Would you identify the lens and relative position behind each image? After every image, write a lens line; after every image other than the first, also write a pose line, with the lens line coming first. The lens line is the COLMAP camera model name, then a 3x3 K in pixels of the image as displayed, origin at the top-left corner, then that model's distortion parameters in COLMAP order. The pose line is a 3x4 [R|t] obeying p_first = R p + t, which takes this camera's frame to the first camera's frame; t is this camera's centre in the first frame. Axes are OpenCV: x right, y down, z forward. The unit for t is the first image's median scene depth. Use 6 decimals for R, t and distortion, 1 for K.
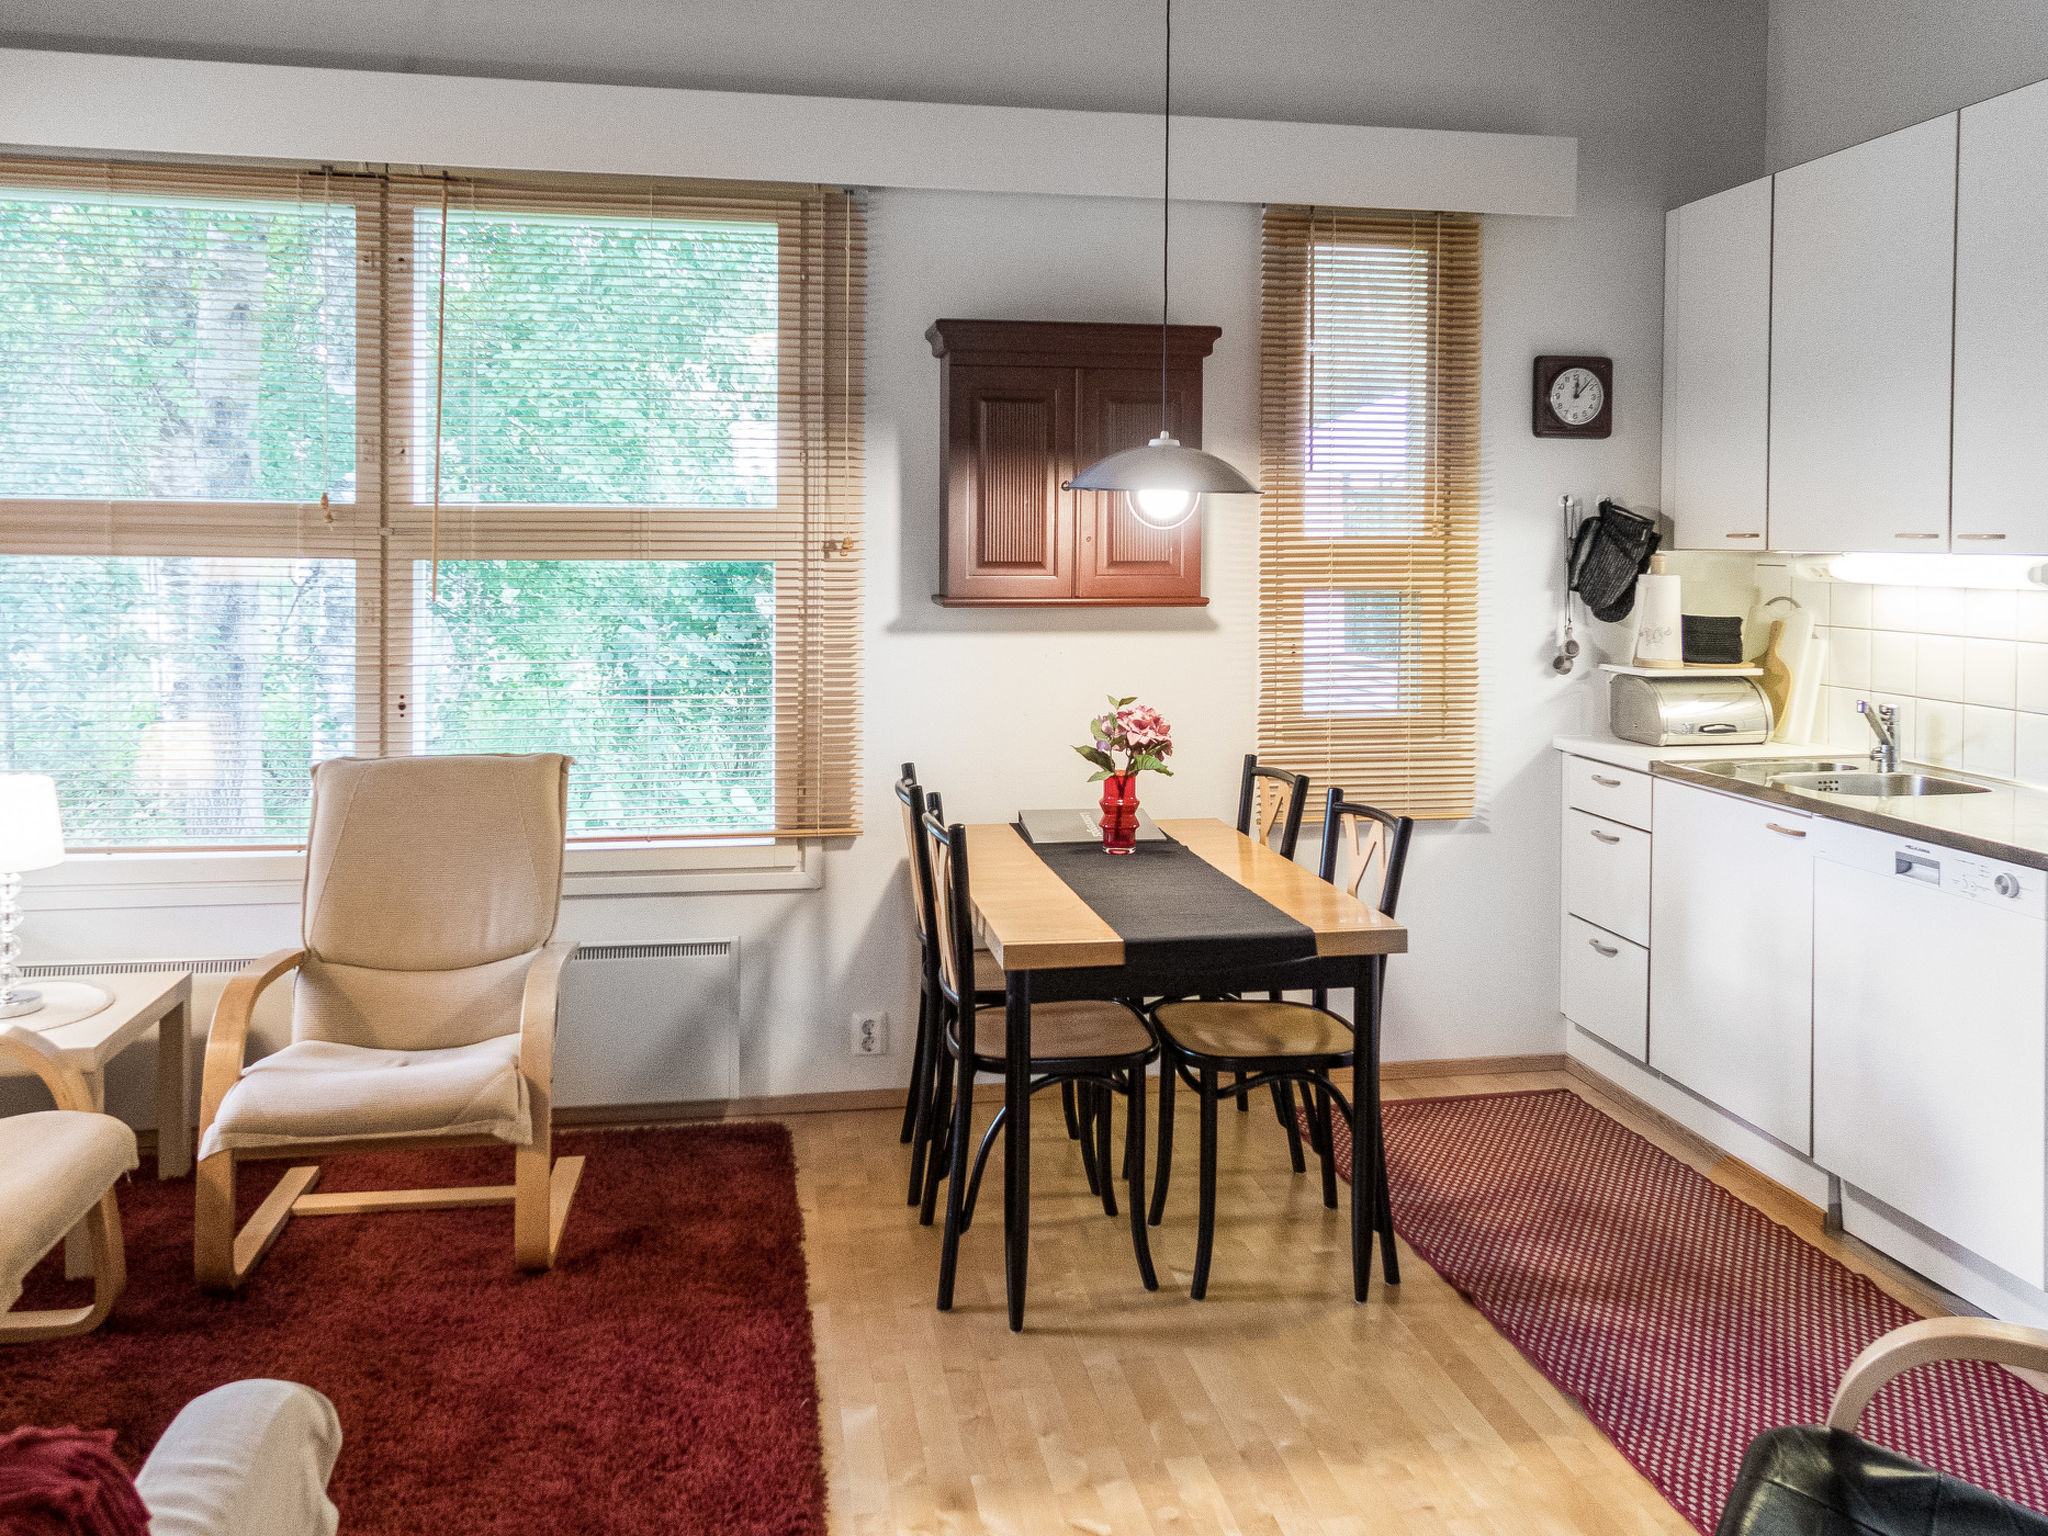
lens RADIAL K [[1631.1, 0, 1010.9], [0, 1631.1, 578.8], [0, 0, 1]] dist [-0.006548, 0.003671]
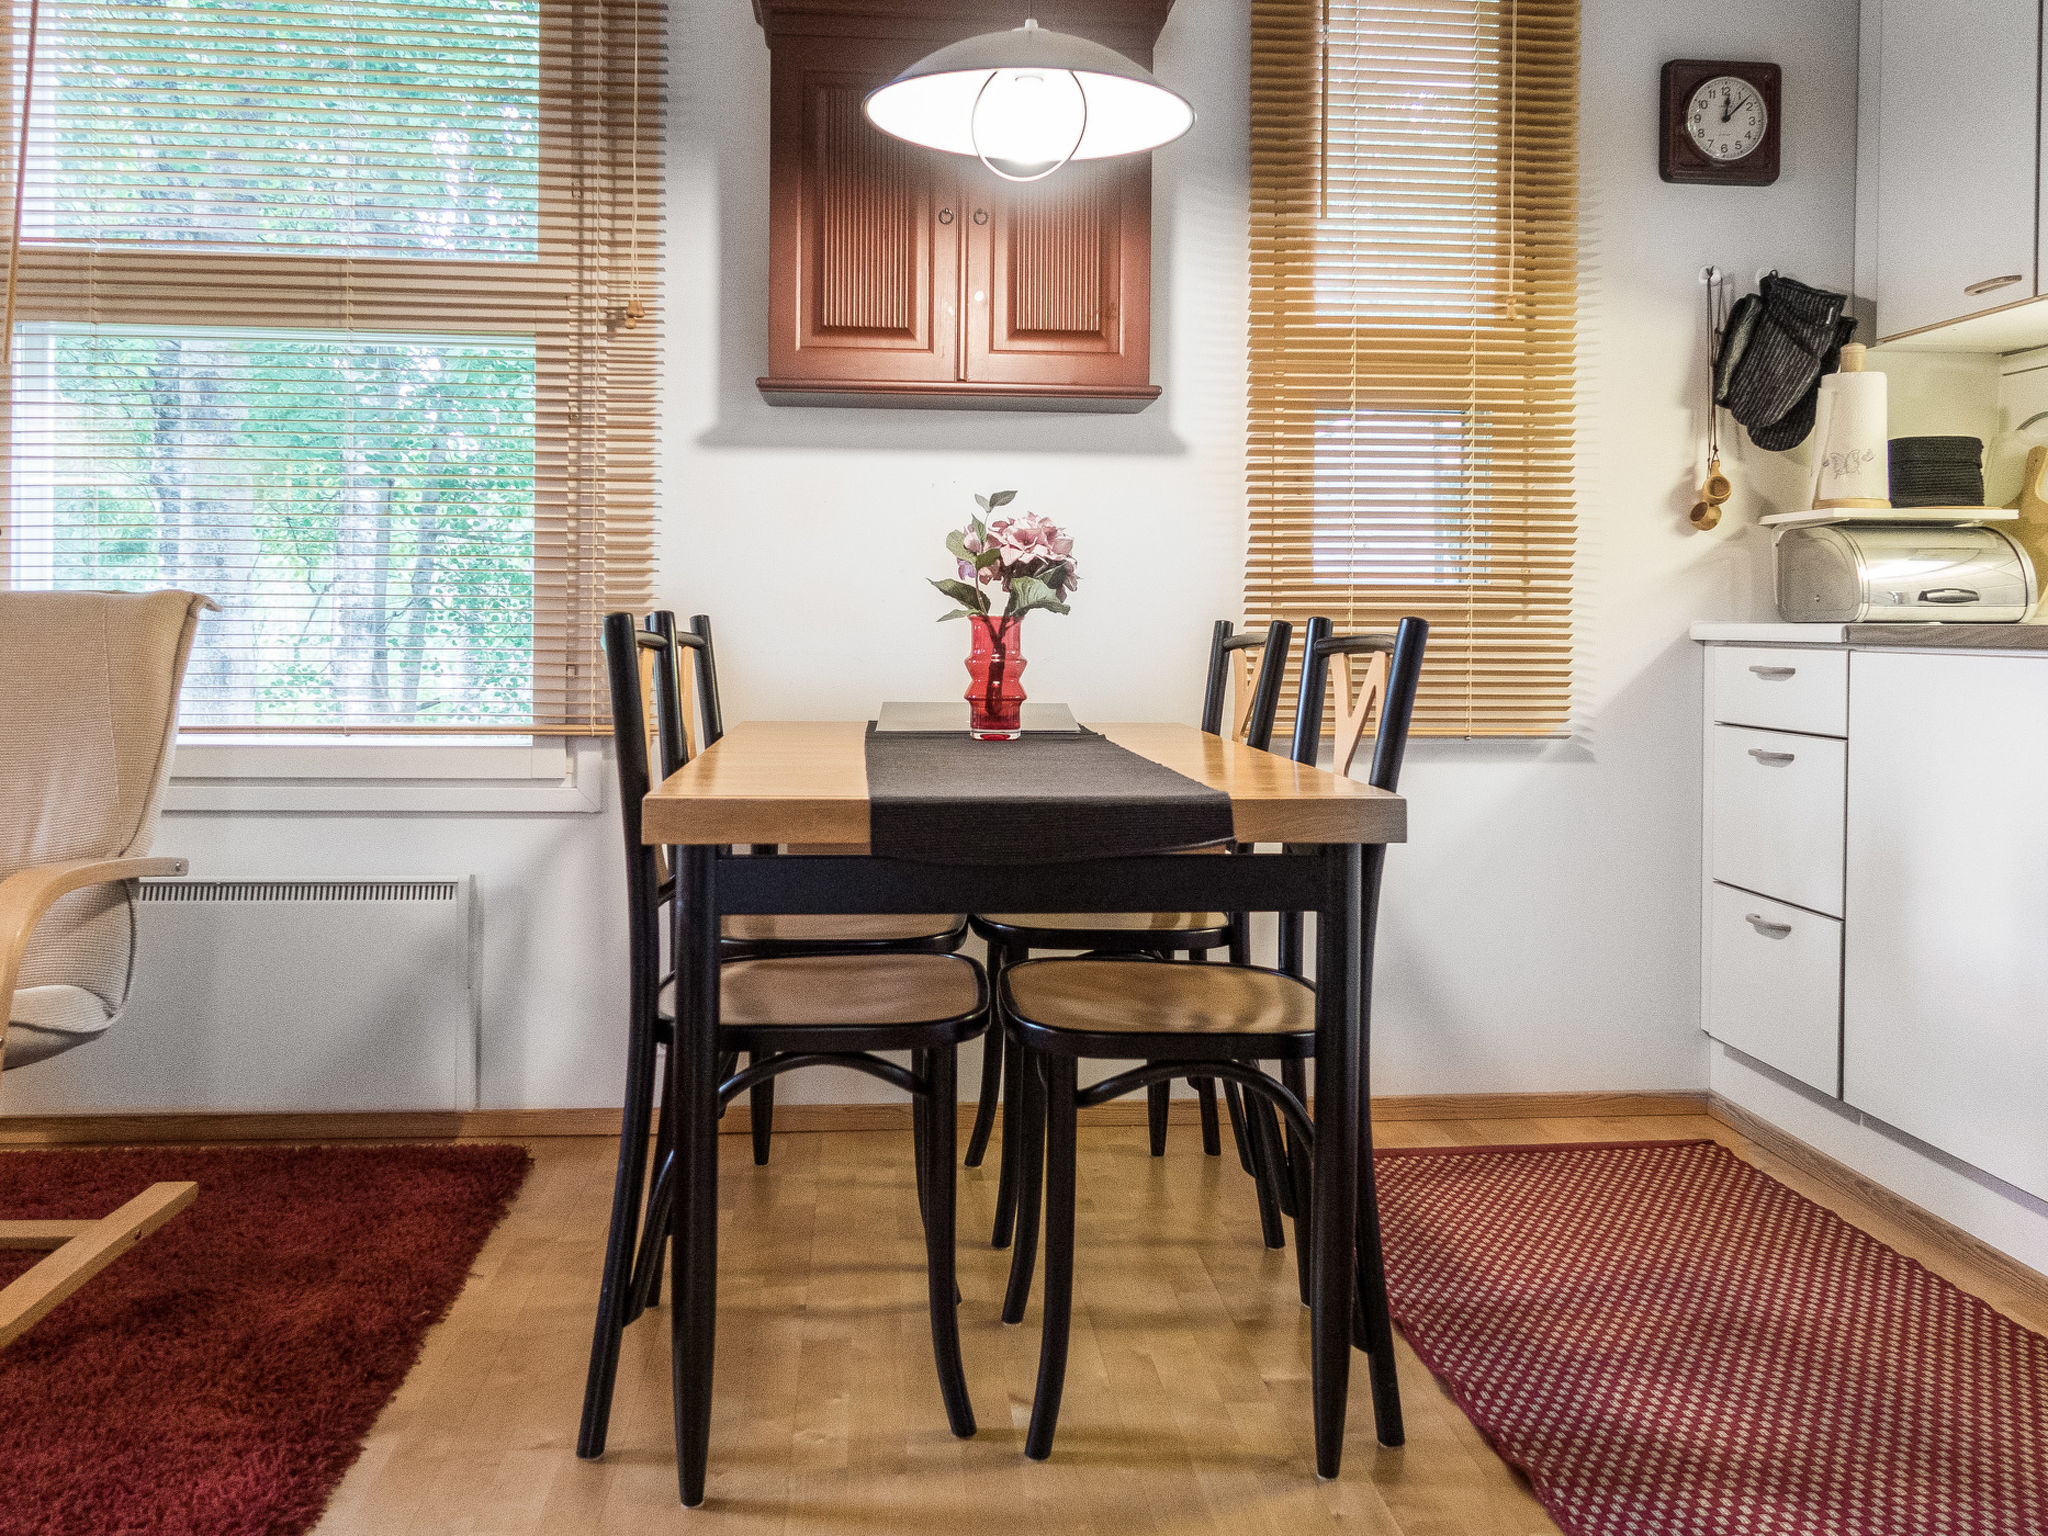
lens RADIAL K [[1631.1, 0, 996.5], [0, 1631.1, 634.0], [0, 0, 1]] dist [-0.006548, 0.003671]
pose [[0.996202, 0.005402, -0.086909, 0.117941], [-0.006602, 0.999887, -0.013524, 0.129106], [0.086826, 0.014046, 0.996124, 0.340169]]
